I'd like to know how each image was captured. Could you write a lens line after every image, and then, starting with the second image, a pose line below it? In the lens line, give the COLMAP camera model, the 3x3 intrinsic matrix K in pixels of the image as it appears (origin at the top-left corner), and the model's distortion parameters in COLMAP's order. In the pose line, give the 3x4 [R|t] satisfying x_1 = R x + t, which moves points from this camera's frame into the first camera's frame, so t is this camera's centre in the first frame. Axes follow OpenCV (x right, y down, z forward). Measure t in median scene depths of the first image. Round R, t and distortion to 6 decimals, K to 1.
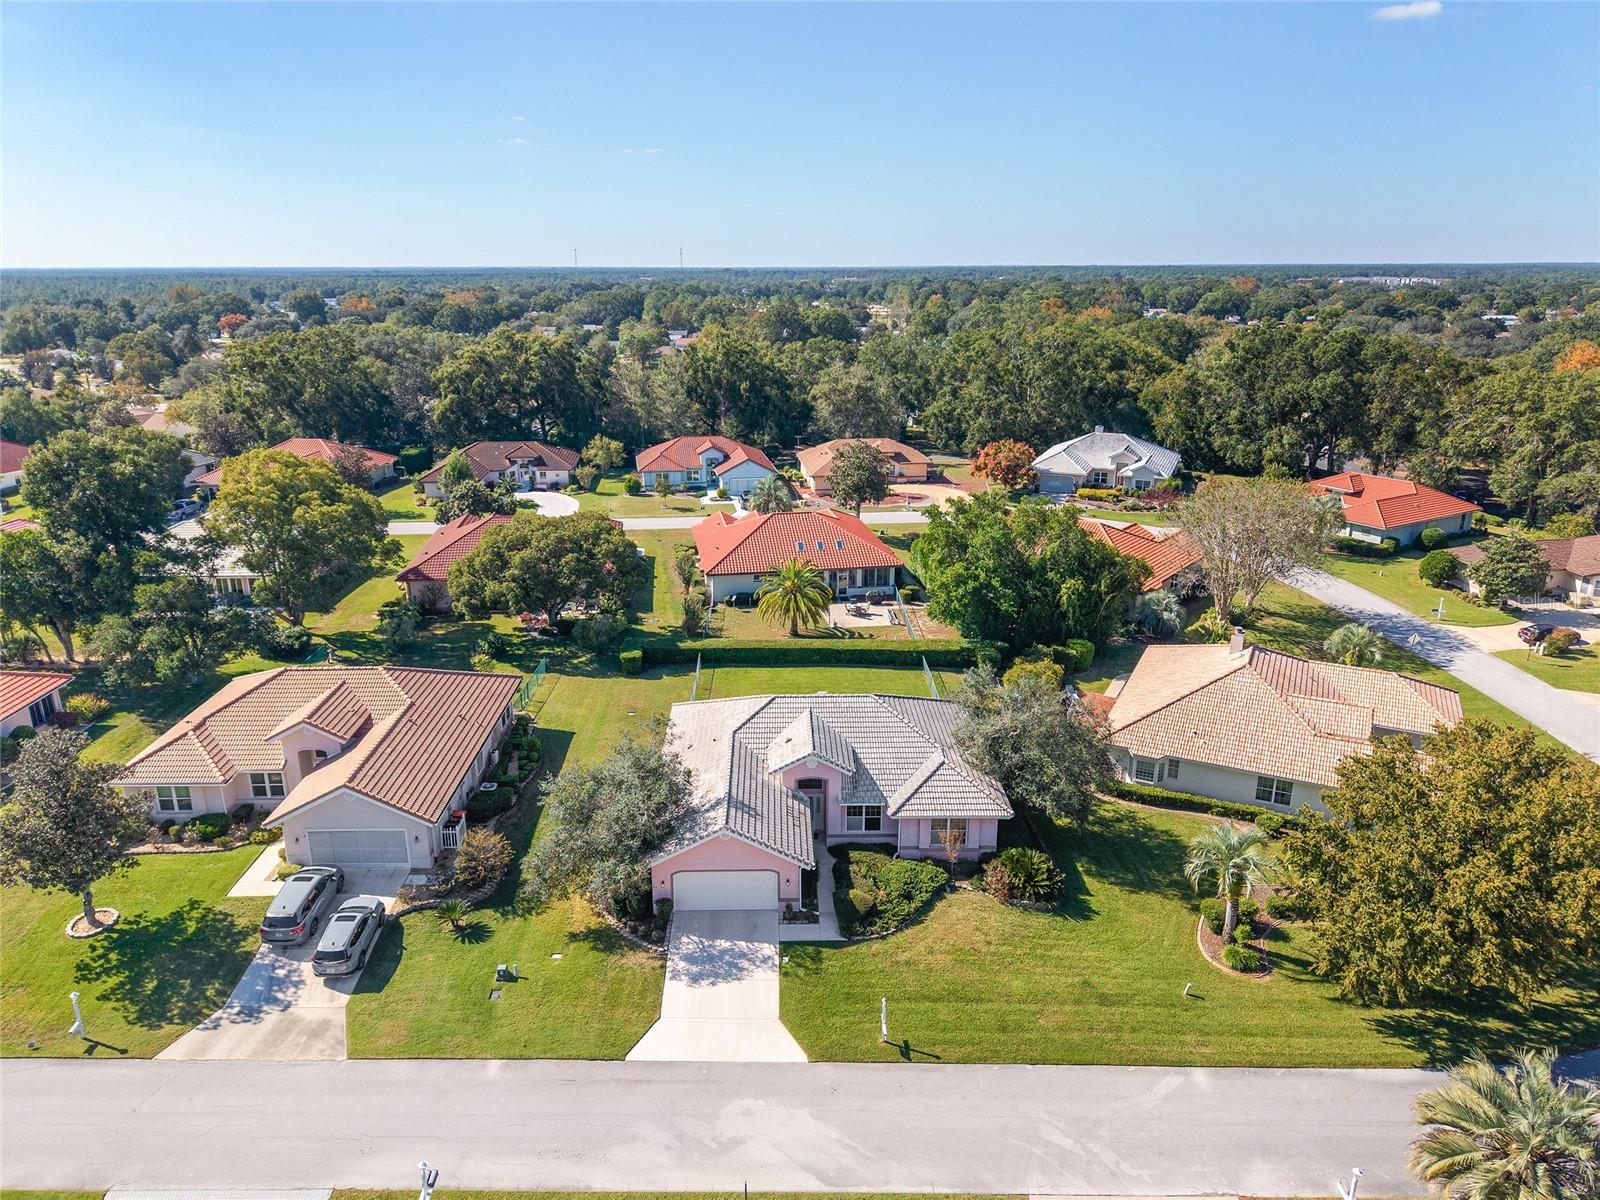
lens RADIAL K [[1072.6, 0, 784.7], [0, 1072.6, 601.6], [0, 0, 1]] dist [0.011518, -0.005637]
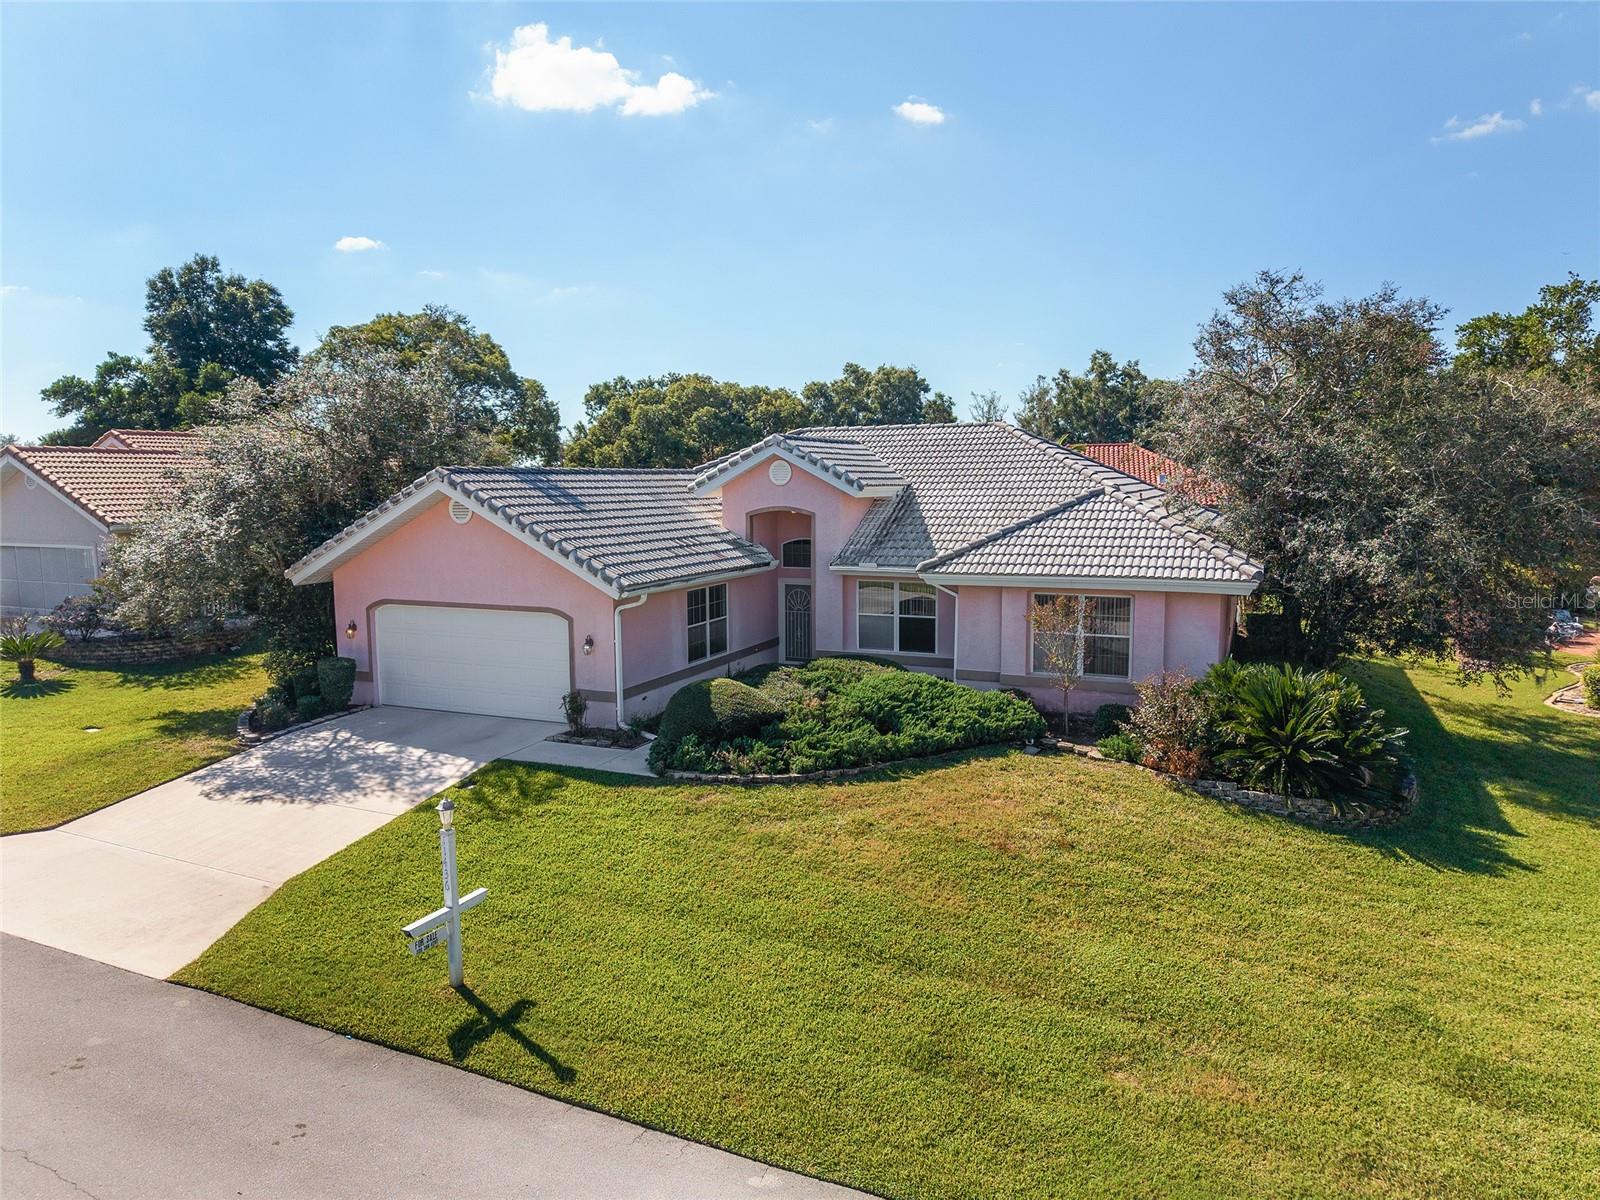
lens RADIAL K [[1065.3, 0, 783.7], [0, 1065.3, 605.1], [0, 0, 1]] dist [0.069529, -0.112285]
pose [[0.906917, 0.045806, -0.418812, 0.219729], [-0.122177, 0.979950, -0.157390, 0.281010], [0.403206, 0.193909, 0.894329, 0.625430]]
